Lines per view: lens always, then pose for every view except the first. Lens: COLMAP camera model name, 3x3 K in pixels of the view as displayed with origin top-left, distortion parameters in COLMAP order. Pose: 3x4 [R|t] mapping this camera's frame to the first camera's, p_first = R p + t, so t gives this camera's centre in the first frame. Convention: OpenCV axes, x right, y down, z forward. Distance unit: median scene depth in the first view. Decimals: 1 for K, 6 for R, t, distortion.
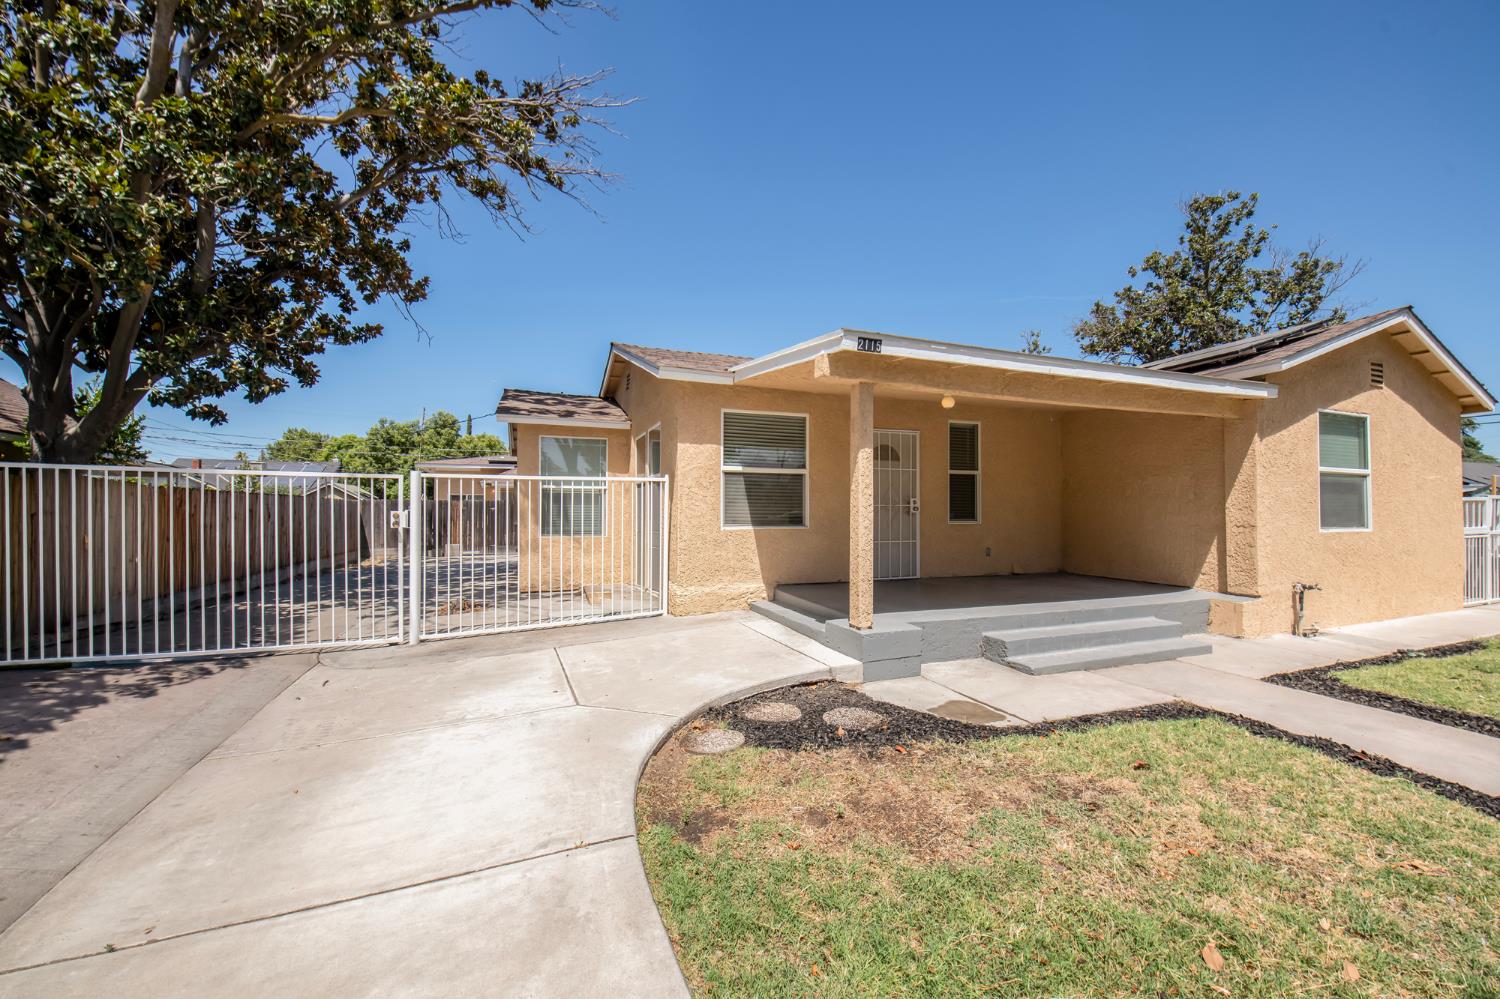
lens RADIAL K [[633.9, 0, 752.9], [0, 633.9, 507.1], [0, 0, 1]] dist [0.000264, -0.001293]
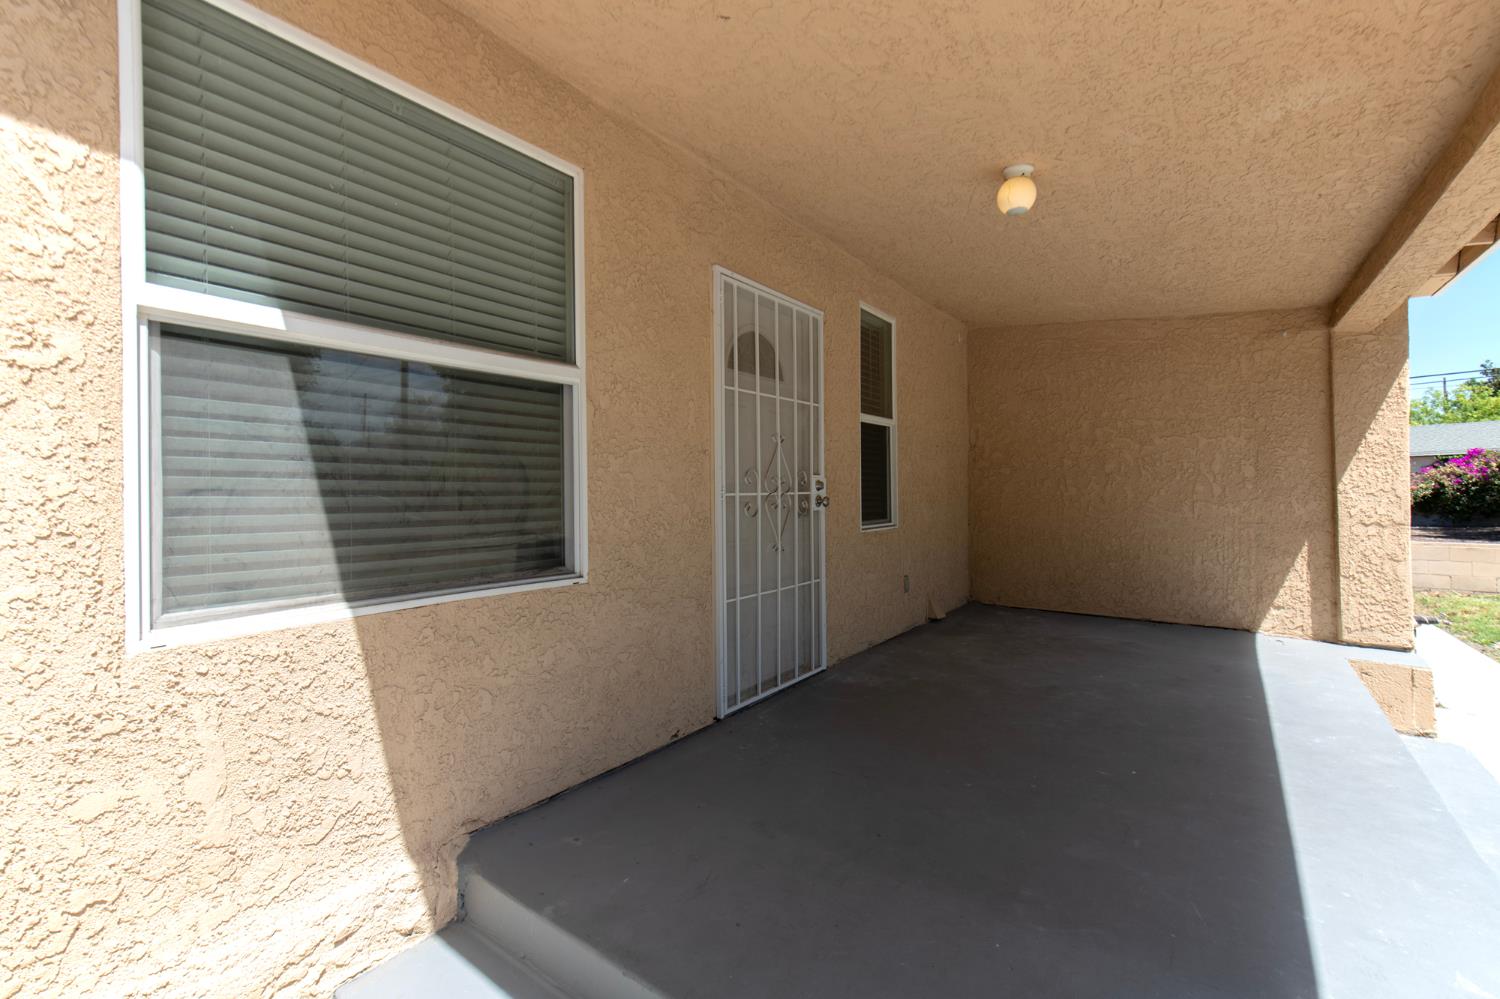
lens RADIAL K [[633.9, 0, 744.9], [0, 633.9, 490.9], [0, 0, 1]] dist [0.000264, -0.001293]
pose [[0.847158, -0.010954, 0.531228, 0.000233], [0.009541, 0.999940, 0.005402, -0.006959], [-0.531255, 0.000492, 0.847212, 0.750486]]
